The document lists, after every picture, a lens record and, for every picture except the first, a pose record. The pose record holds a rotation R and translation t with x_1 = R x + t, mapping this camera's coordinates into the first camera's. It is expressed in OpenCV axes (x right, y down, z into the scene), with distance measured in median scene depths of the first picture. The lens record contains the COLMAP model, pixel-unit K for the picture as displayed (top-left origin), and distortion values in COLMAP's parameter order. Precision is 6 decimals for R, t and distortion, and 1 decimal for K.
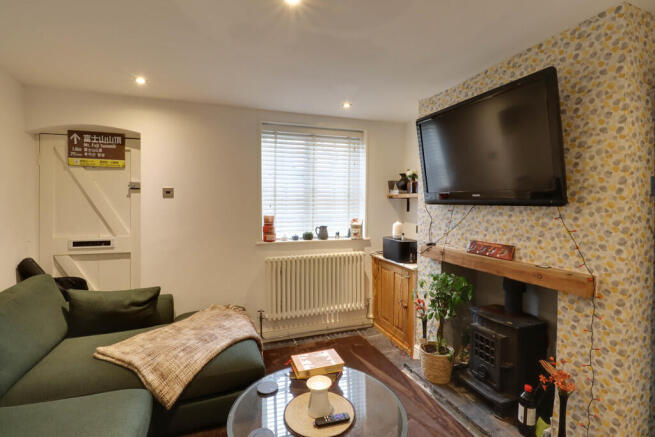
lens RADIAL K [[308.6, 0, 327.1], [0, 308.6, 202.8], [0, 0, 1]] dist [-0.001078, -0.000371]
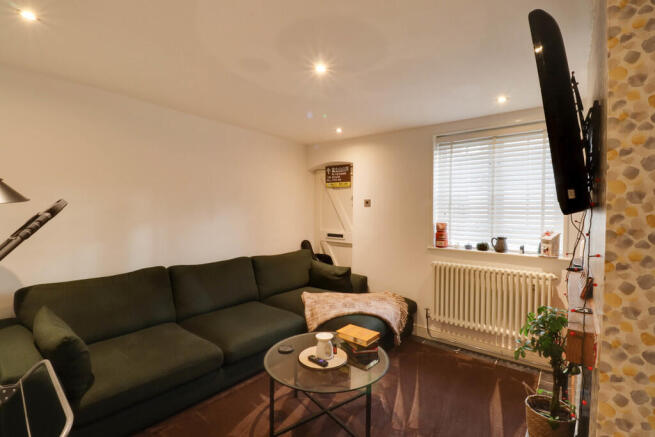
lens RADIAL K [[304.9, 0, 327.4], [0, 304.9, 209.8], [0, 0, 1]] dist [-0.000494, -0.000095]
pose [[0.532882, 0.002486, -0.846186, 0.534820], [-0.010646, 0.999936, -0.003767, 0.004880], [0.846123, 0.011016, 0.532874, 0.119604]]
